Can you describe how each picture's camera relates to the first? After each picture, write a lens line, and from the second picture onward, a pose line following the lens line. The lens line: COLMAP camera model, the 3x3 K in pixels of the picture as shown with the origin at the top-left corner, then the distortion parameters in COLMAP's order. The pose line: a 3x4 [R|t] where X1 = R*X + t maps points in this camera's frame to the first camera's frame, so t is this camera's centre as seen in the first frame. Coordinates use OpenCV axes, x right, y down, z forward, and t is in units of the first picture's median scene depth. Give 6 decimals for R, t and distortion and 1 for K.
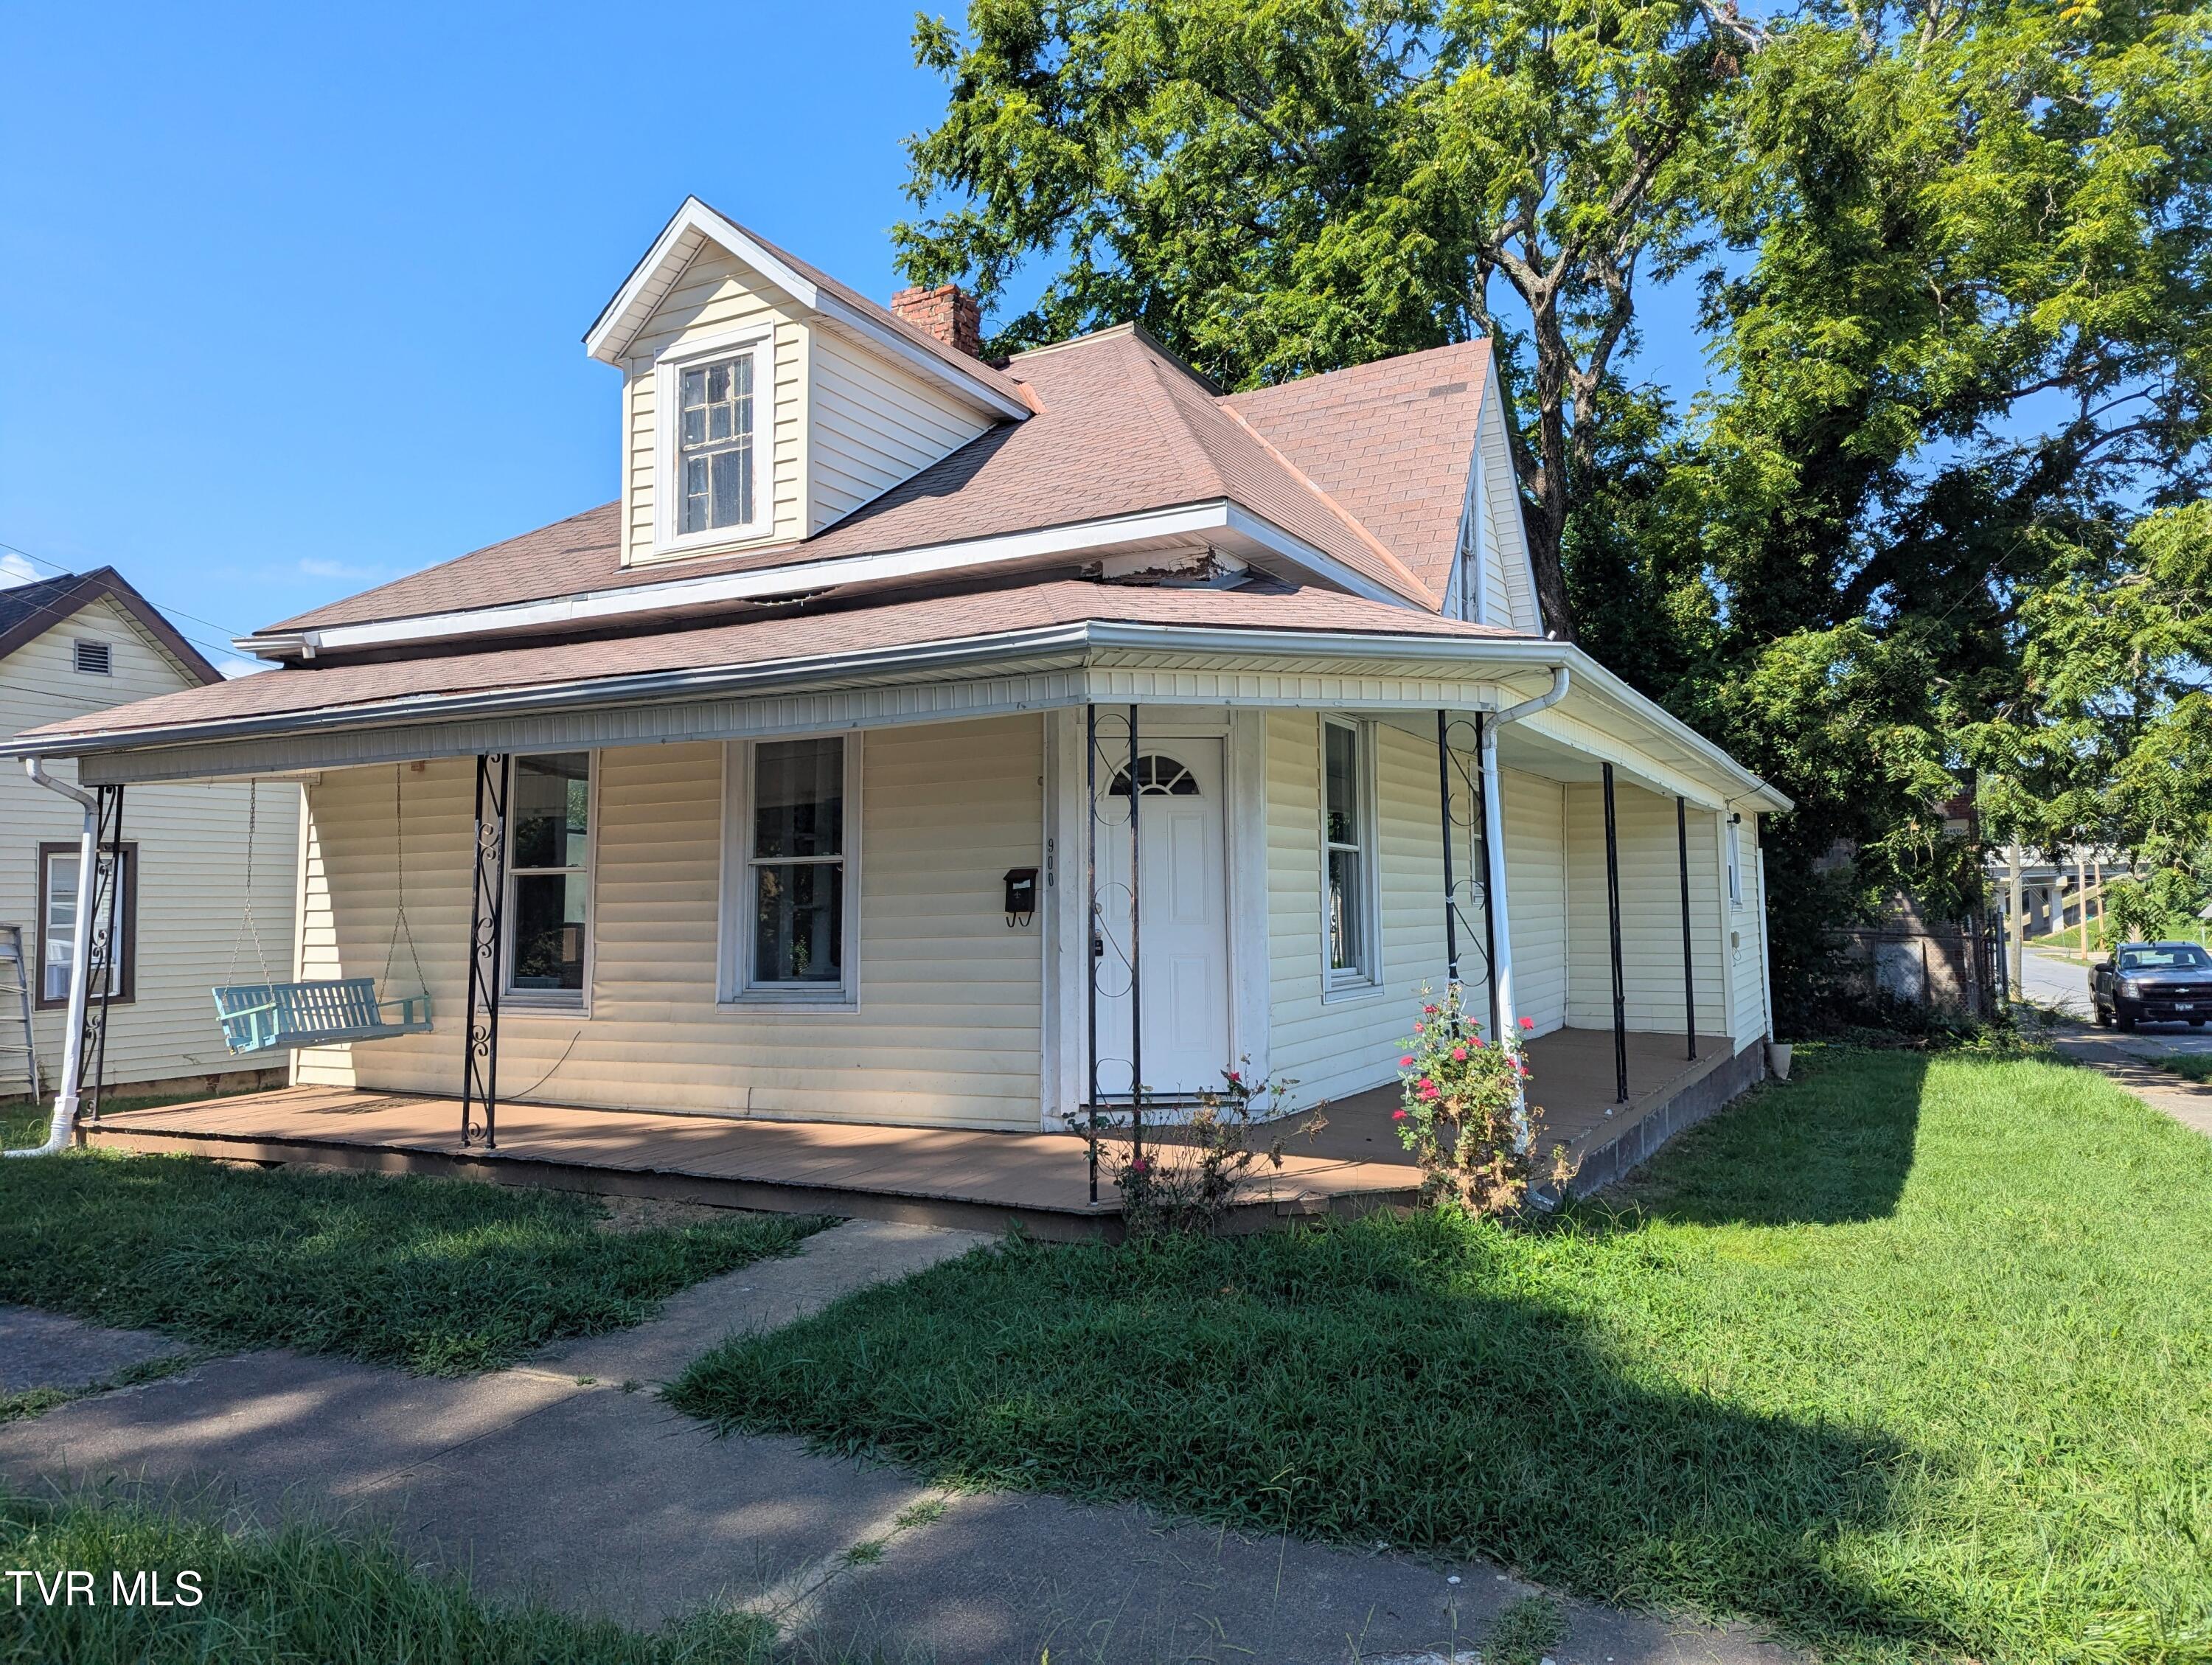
lens RADIAL K [[1590.9, 0, 1101.1], [0, 1590.9, 818.8], [0, 0, 1]] dist [0.006987, -0.005374]
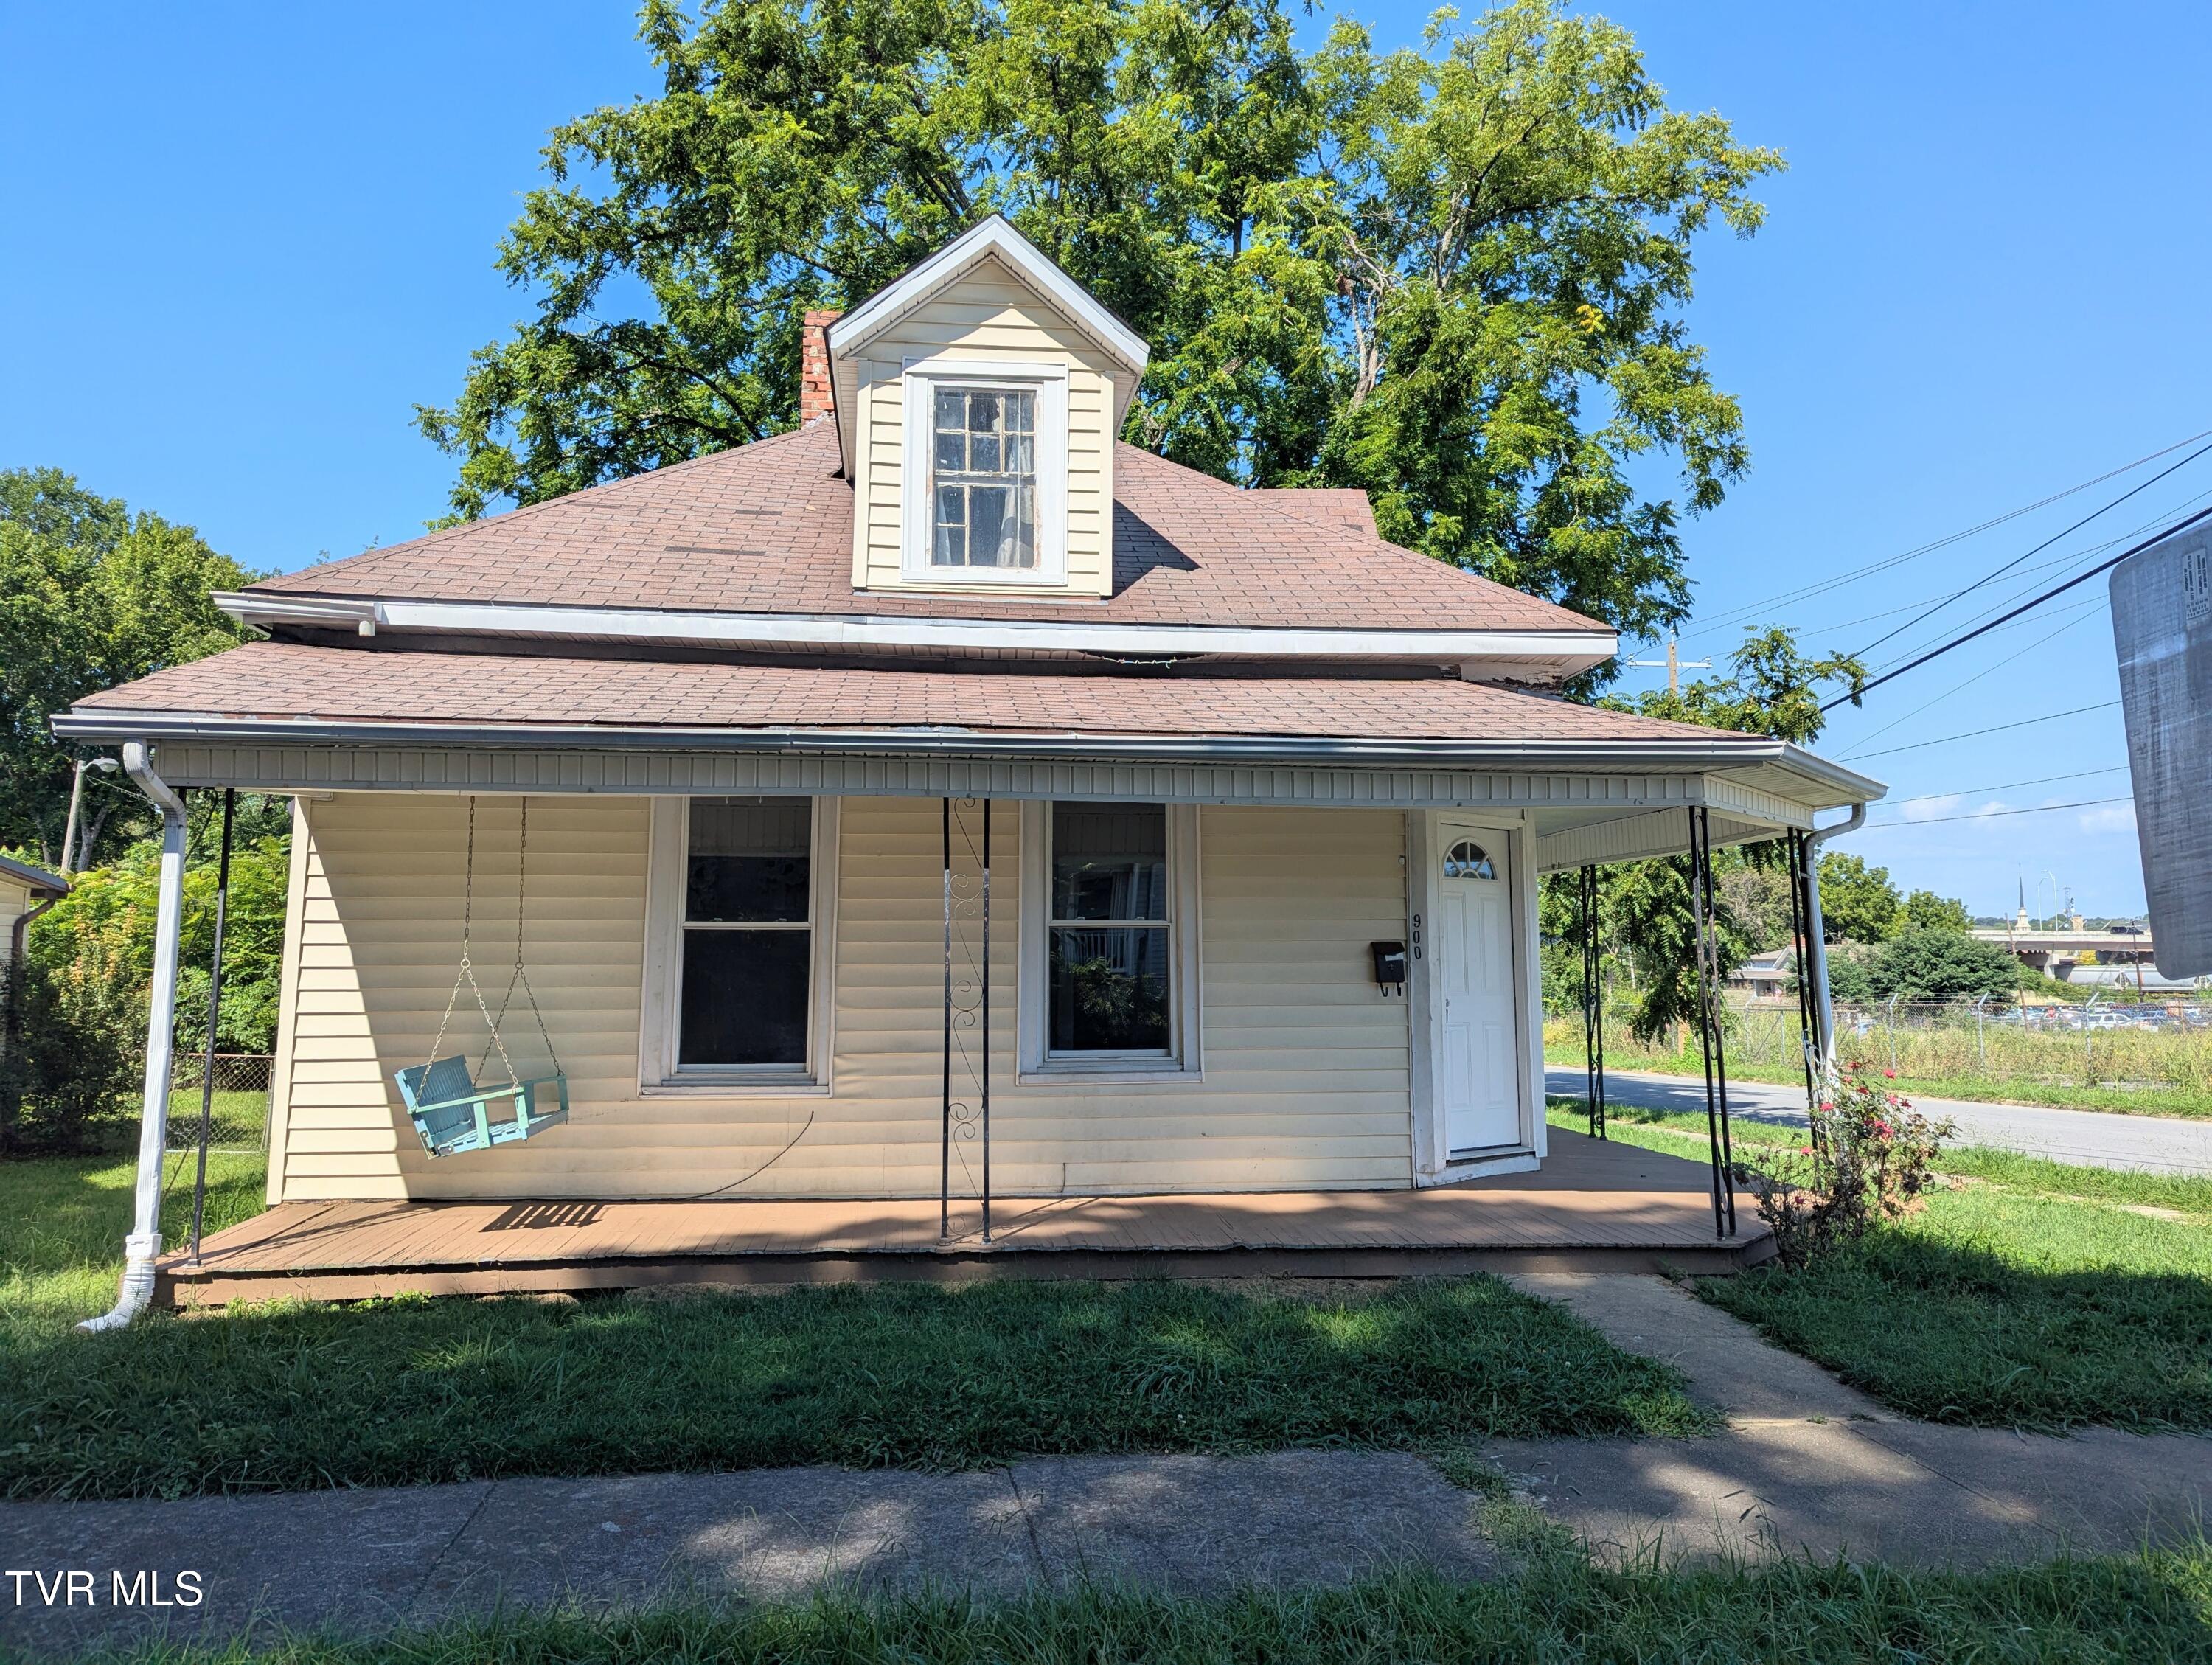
lens RADIAL K [[1590.9, 0, 1094.4], [0, 1590.9, 838.4], [0, 0, 1]] dist [0.006987, -0.005374]
pose [[0.829337, 0.066933, 0.554725, -0.691788], [-0.043709, 0.997528, -0.055015, 0.025121], [-0.557036, 0.021379, 0.830213, 0.193421]]
